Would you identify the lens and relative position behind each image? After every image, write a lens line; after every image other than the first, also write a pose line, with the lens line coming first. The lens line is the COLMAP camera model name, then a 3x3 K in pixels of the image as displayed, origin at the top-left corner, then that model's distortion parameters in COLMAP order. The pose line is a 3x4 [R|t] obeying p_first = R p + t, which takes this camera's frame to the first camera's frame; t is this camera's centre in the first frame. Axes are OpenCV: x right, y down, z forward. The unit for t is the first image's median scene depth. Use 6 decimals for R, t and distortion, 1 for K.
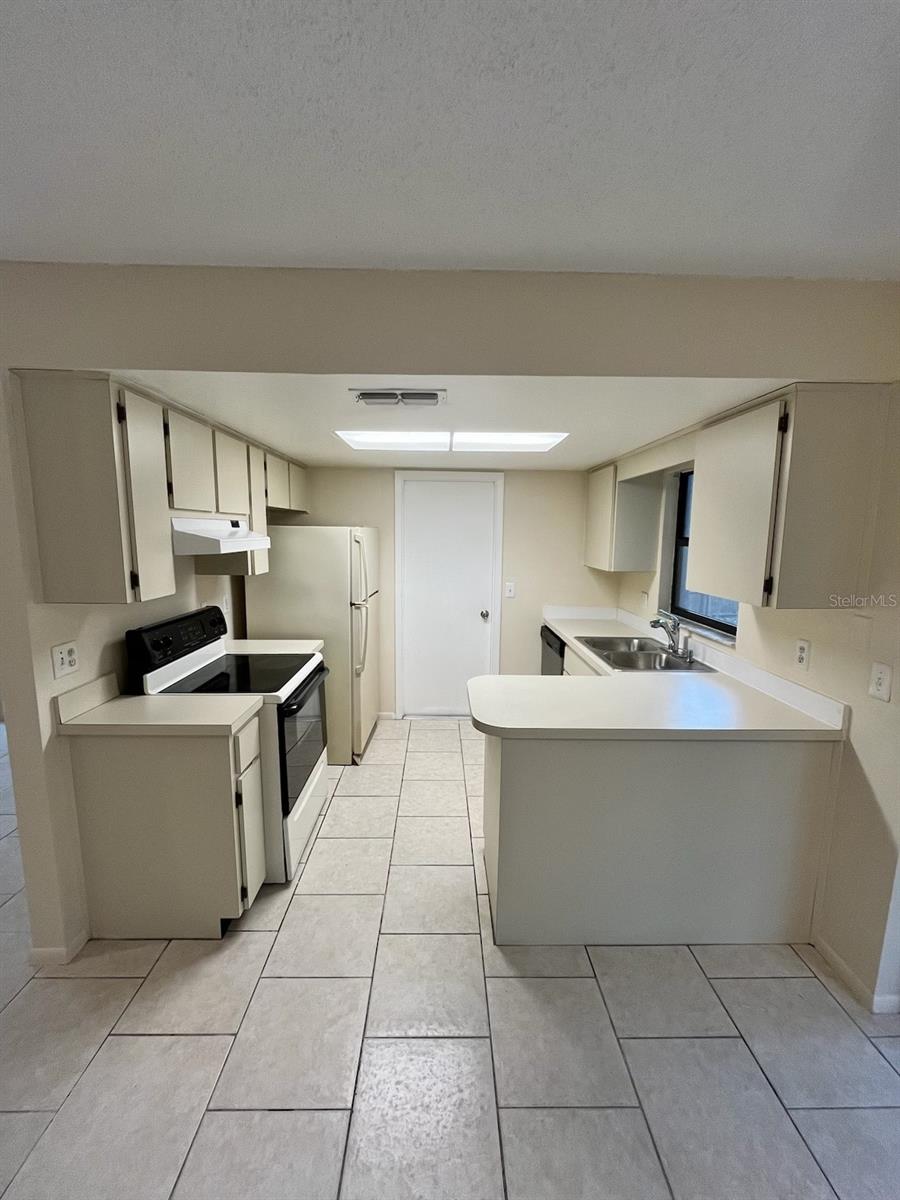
lens RADIAL K [[484.3, 0, 454.1], [0, 484.3, 598.5], [0, 0, 1]] dist [-0.004065, 0.000398]
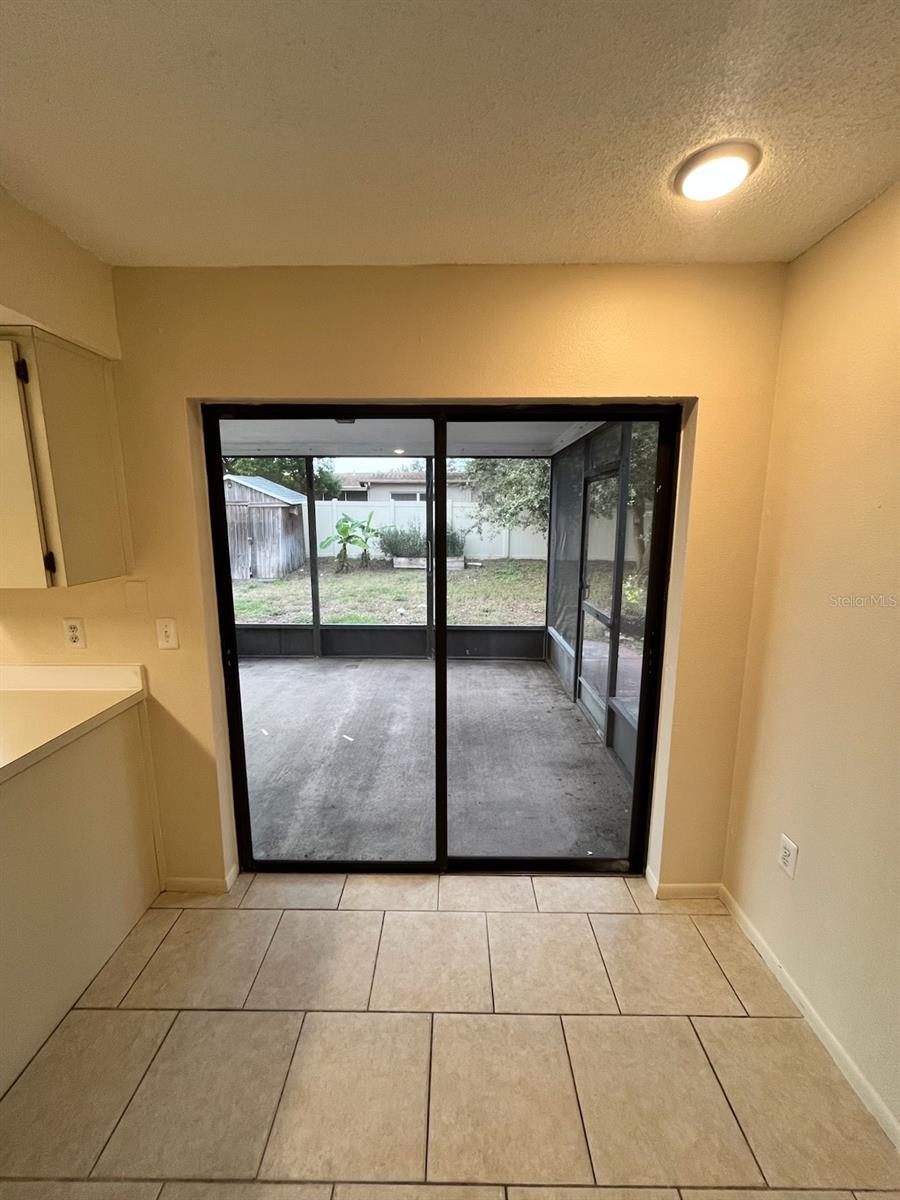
lens RADIAL K [[484.3, 0, 448.7], [0, 484.3, 597.1], [0, 0, 1]] dist [-0.004065, 0.000398]
pose [[0.032161, -0.178109, 0.983485, -0.188269], [0.134752, 0.975783, 0.172308, -0.018641], [-0.990357, 0.126985, 0.055382, 0.250113]]
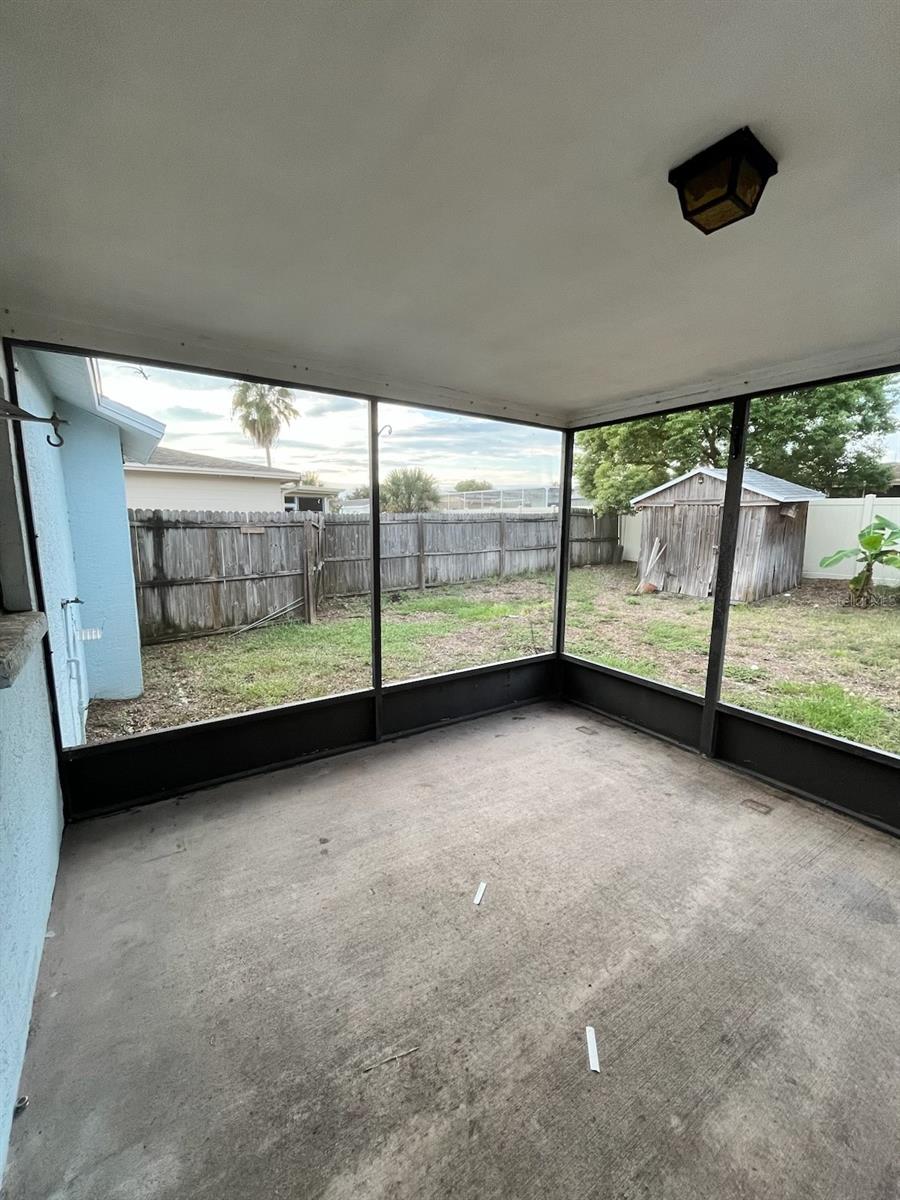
lens RADIAL K [[484.3, 0, 447.7], [0, 484.3, 598.9], [0, 0, 1]] dist [-0.004065, 0.000398]
pose [[0.845730, -0.089898, 0.525983, 1.169888], [0.073592, 0.995938, 0.051891, 0.049659], [-0.528511, -0.005177, 0.848910, 0.305198]]
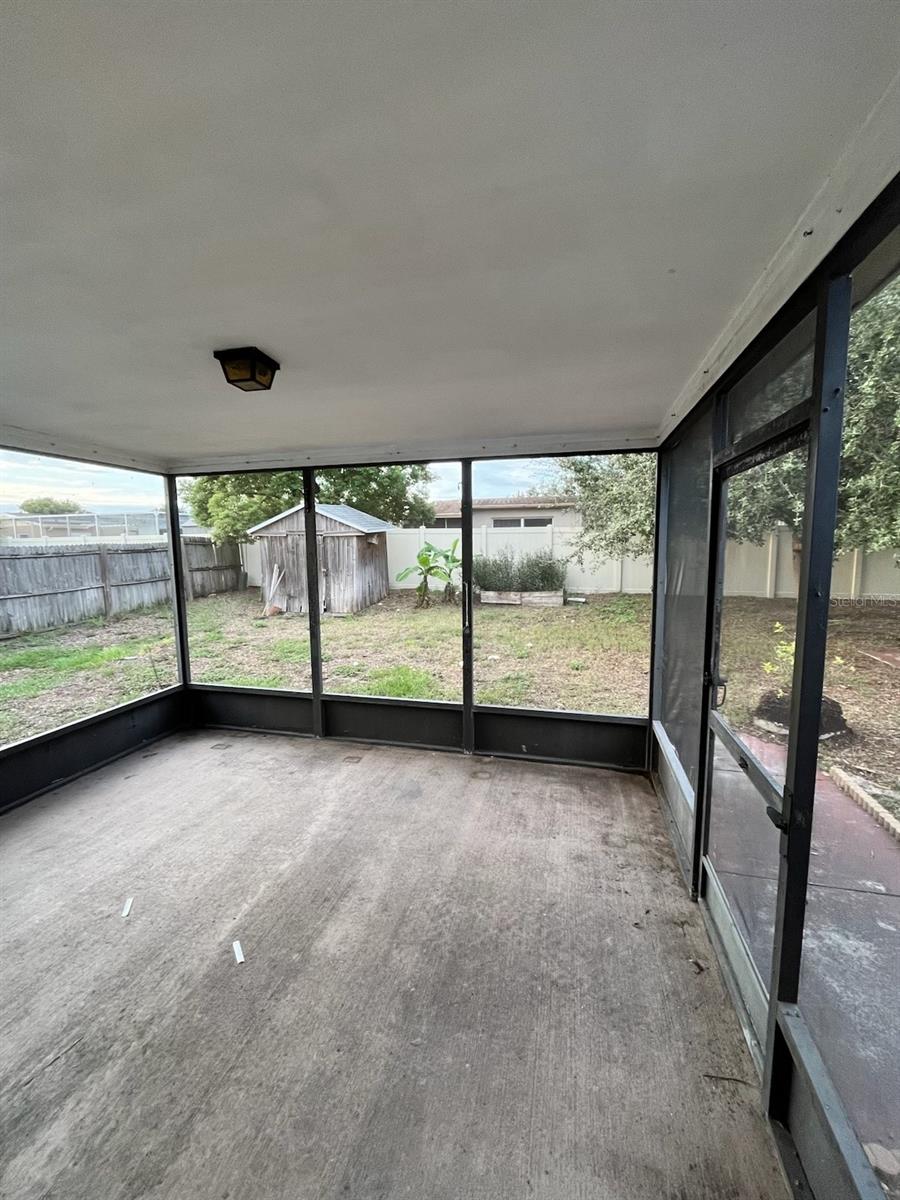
lens RADIAL K [[484.3, 0, 448.3], [0, 484.3, 599.3], [0, 0, 1]] dist [-0.004065, 0.000398]
pose [[0.271646, -0.126041, 0.954108, 0.893147], [0.145528, 0.985367, 0.088737, 0.024010], [-0.951331, 0.114744, 0.286013, -0.025247]]
